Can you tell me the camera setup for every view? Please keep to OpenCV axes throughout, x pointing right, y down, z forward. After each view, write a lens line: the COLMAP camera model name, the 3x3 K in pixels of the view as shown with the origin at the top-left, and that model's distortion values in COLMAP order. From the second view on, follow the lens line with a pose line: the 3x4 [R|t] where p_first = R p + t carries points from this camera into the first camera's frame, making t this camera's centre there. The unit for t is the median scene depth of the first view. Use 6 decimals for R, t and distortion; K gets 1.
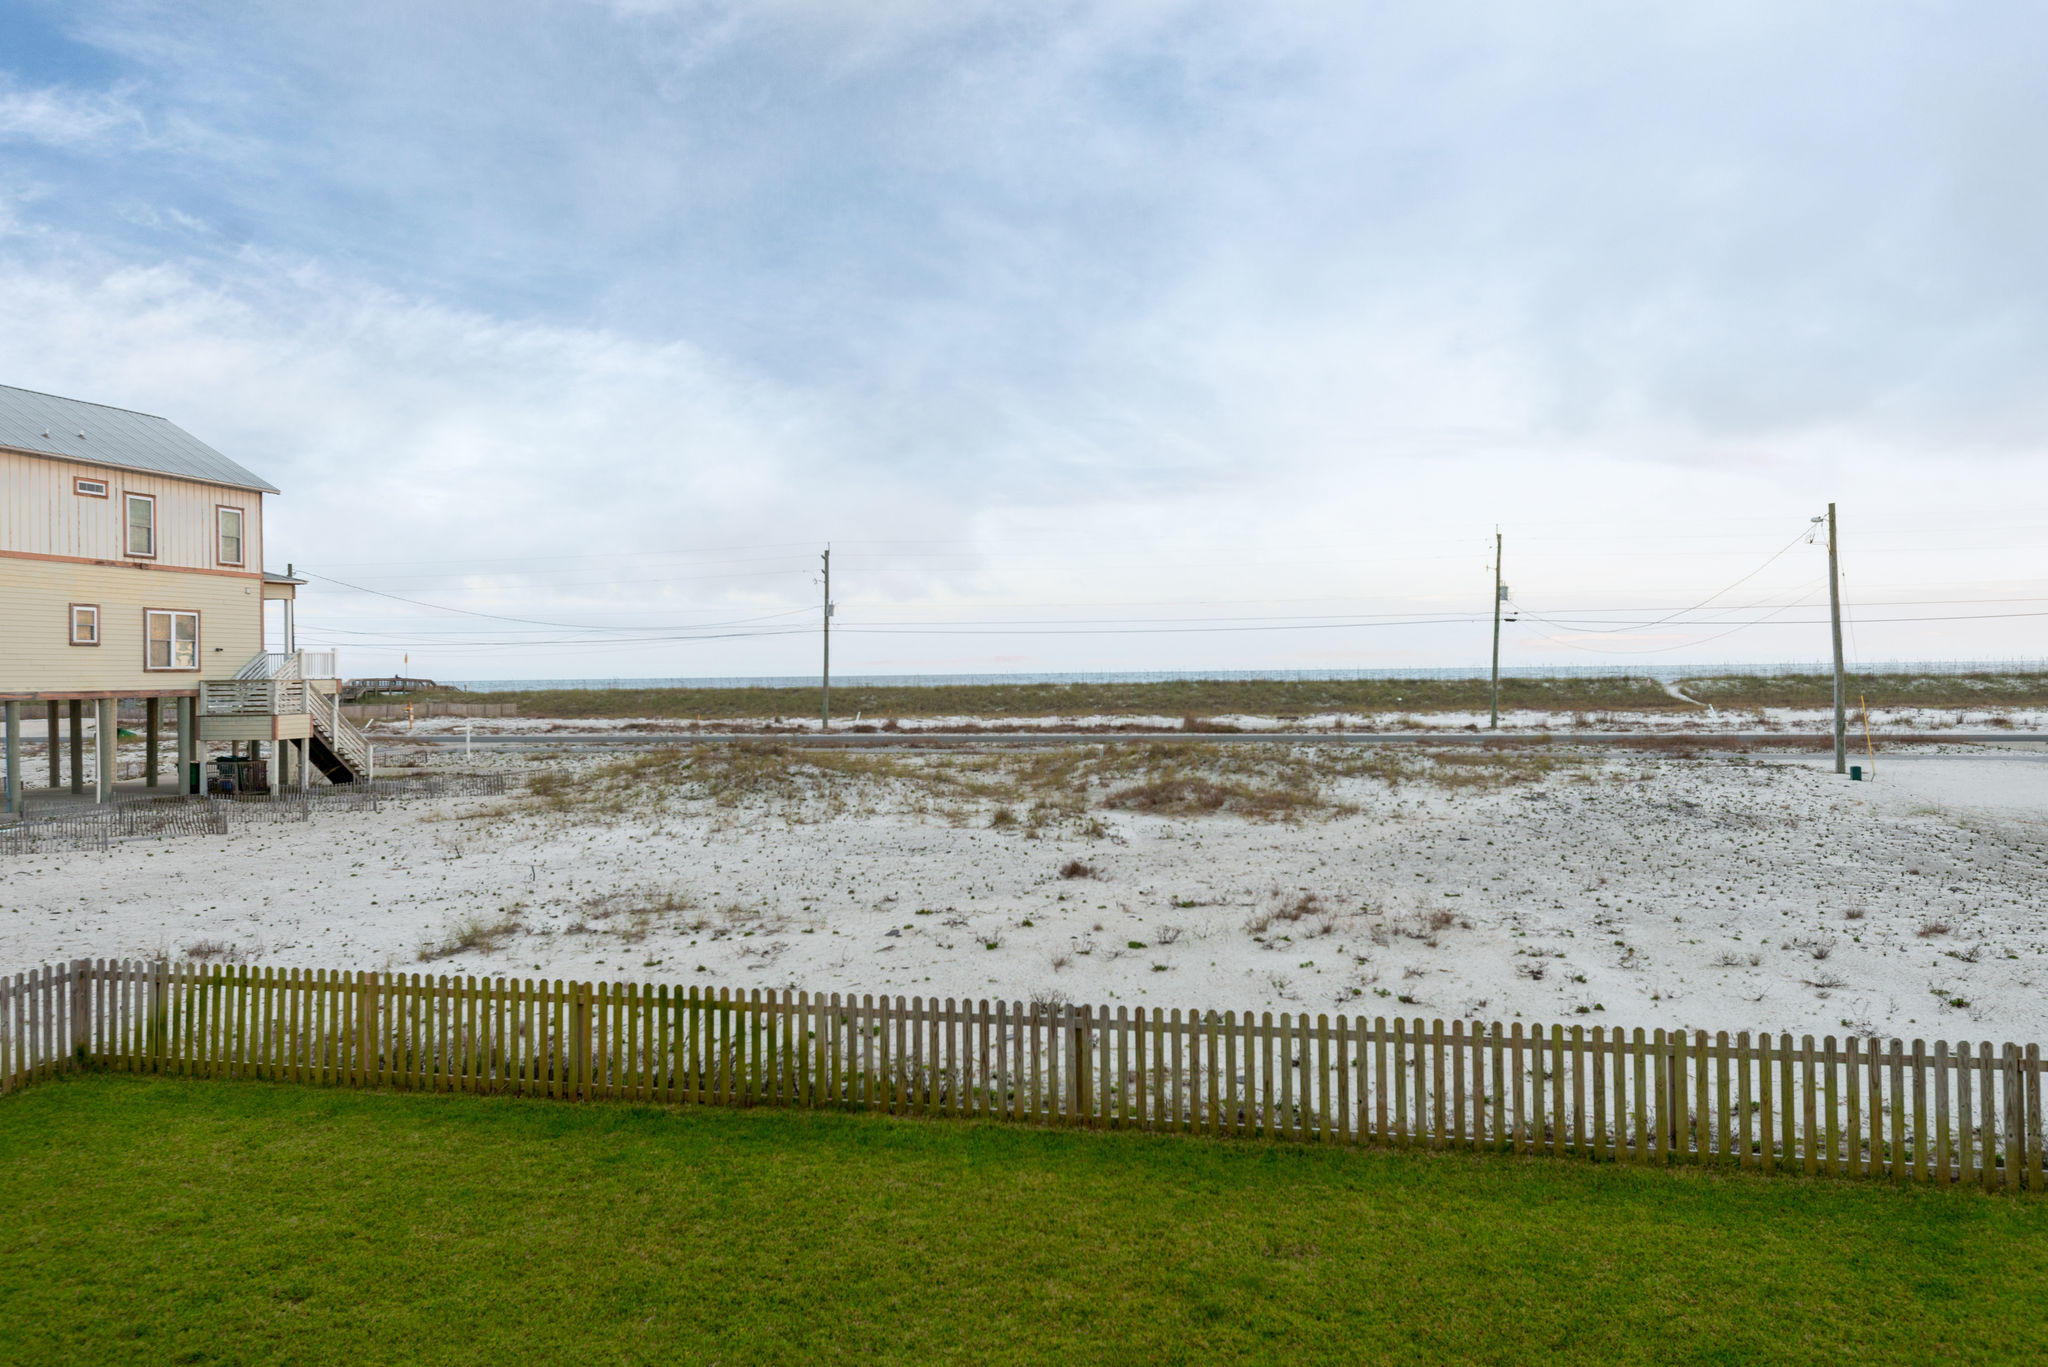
lens RADIAL K [[1512.7, 0, 1026.3], [0, 1512.7, 687.0], [0, 0, 1]] dist [0.003228, 0.000010]
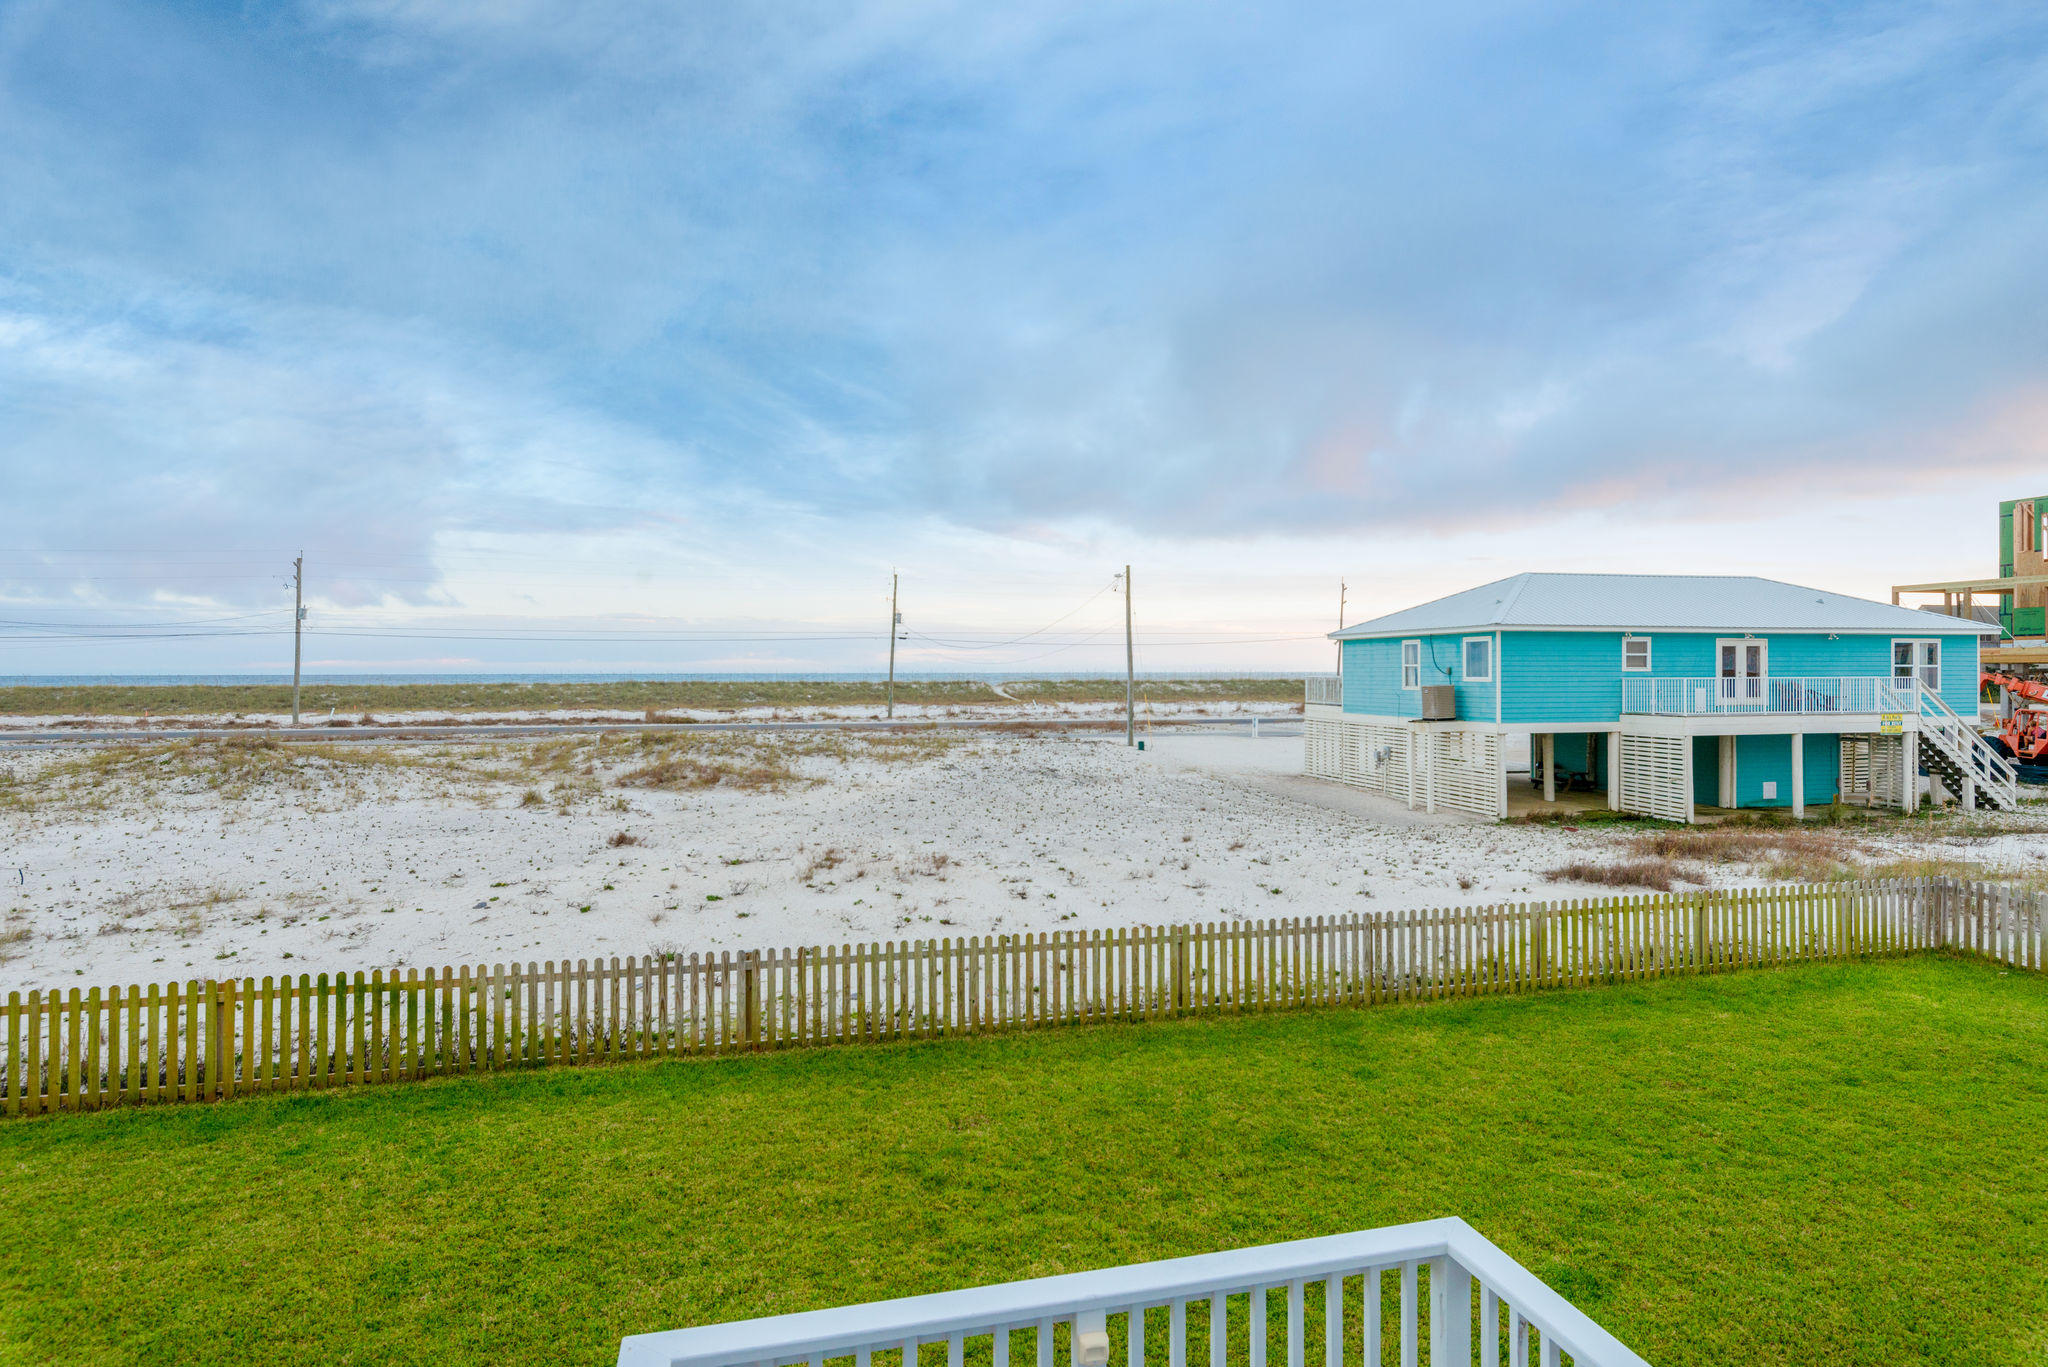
lens RADIAL K [[1162.8, 0, 1016.4], [0, 1162.8, 670.6], [0, 0, 1]] dist [0.003412, -0.000614]
pose [[0.880374, 0.011239, 0.474147, -0.182513], [-0.004222, 0.999865, -0.015862, 0.002048], [-0.474262, 0.011963, 0.880303, 0.070927]]
